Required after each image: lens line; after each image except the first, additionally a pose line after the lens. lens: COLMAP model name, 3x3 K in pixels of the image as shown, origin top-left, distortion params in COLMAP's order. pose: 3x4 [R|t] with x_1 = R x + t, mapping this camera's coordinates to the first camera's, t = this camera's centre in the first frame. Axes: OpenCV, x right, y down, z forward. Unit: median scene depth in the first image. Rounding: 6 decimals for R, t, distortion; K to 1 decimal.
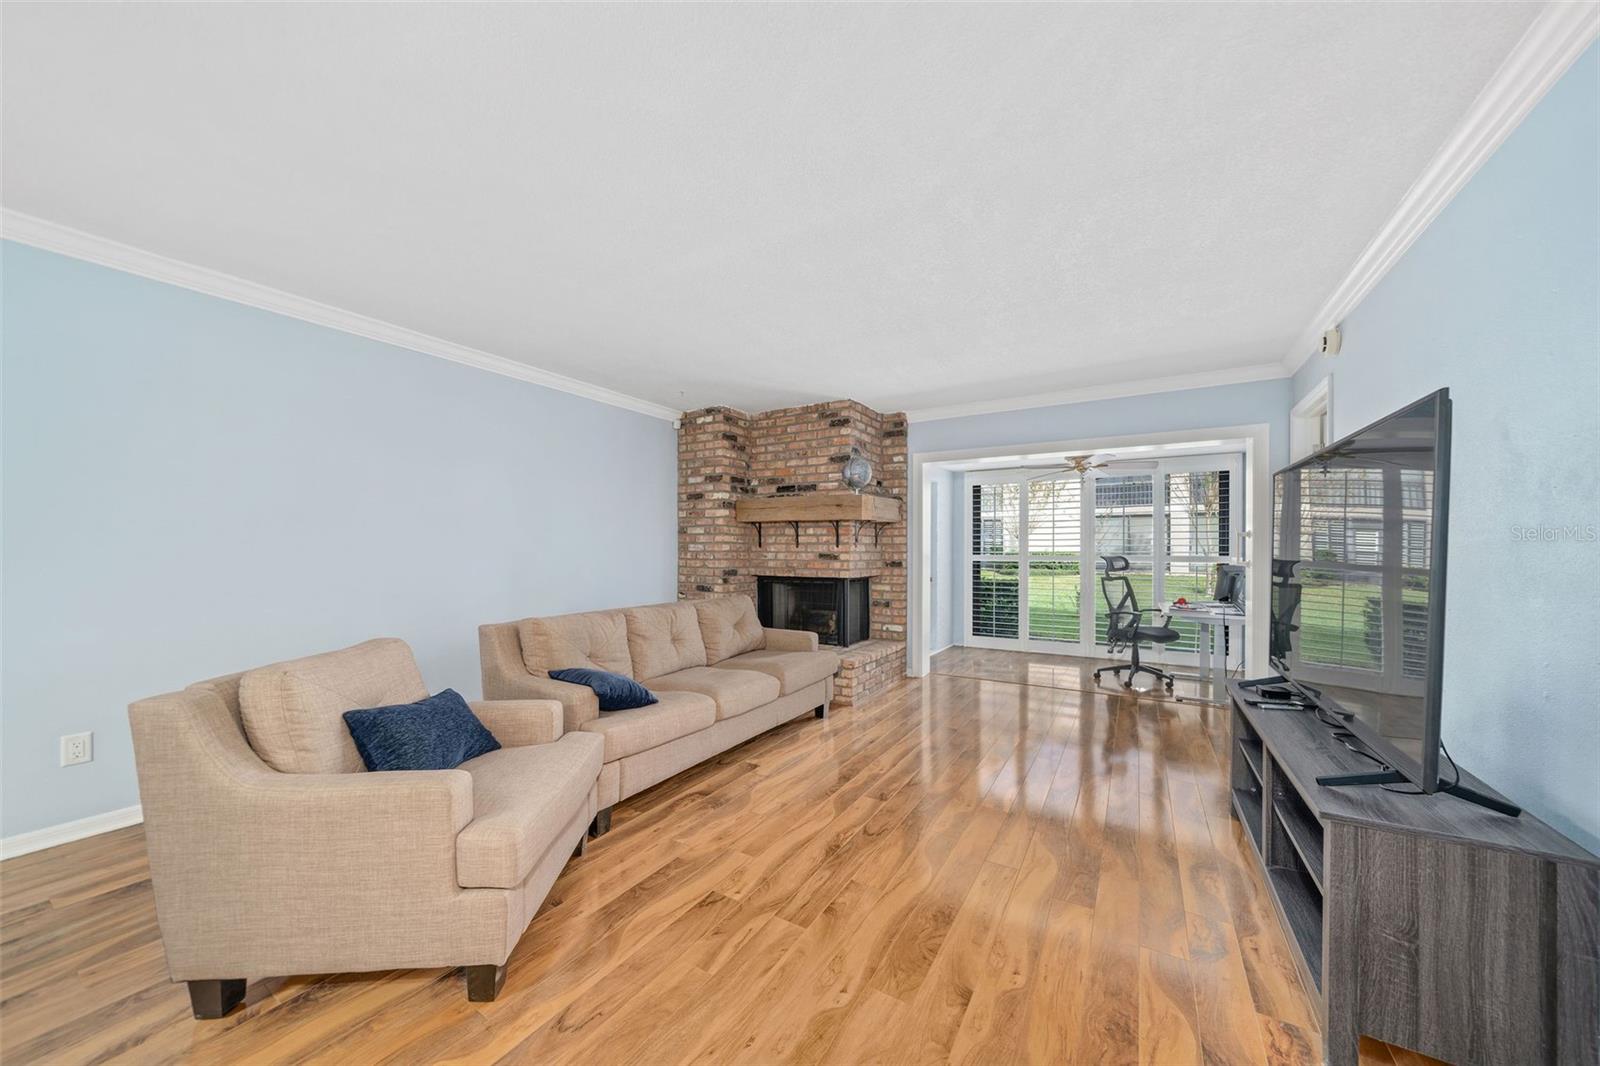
lens RADIAL K [[574.6, 0, 795.2], [0, 574.6, 544.9], [0, 0, 1]] dist [-0.001724, 0.000089]
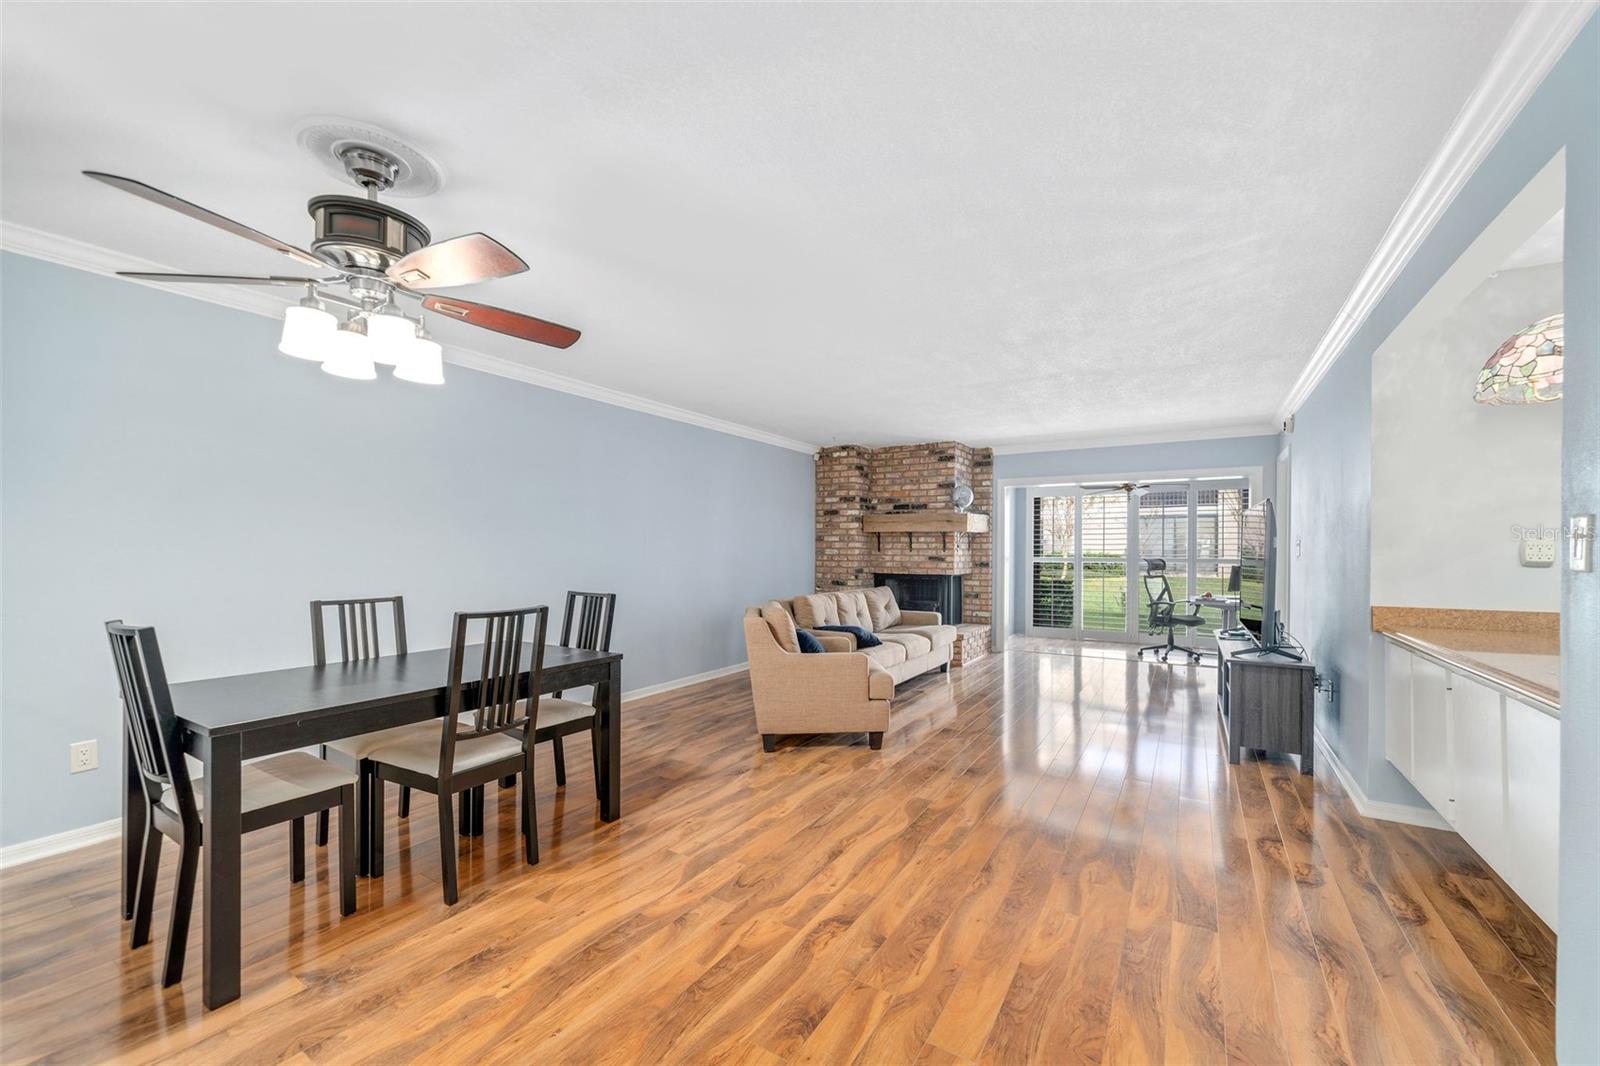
lens RADIAL K [[631.5, 0, 800.3], [0, 631.5, 547.6], [0, 0, 1]] dist [-0.002227, -0.000001]
pose [[0.999929, 0.001578, -0.011811, -0.225492], [-0.001511, 0.999983, 0.005688, -0.012651], [0.011820, -0.005670, 0.999914, -0.432503]]
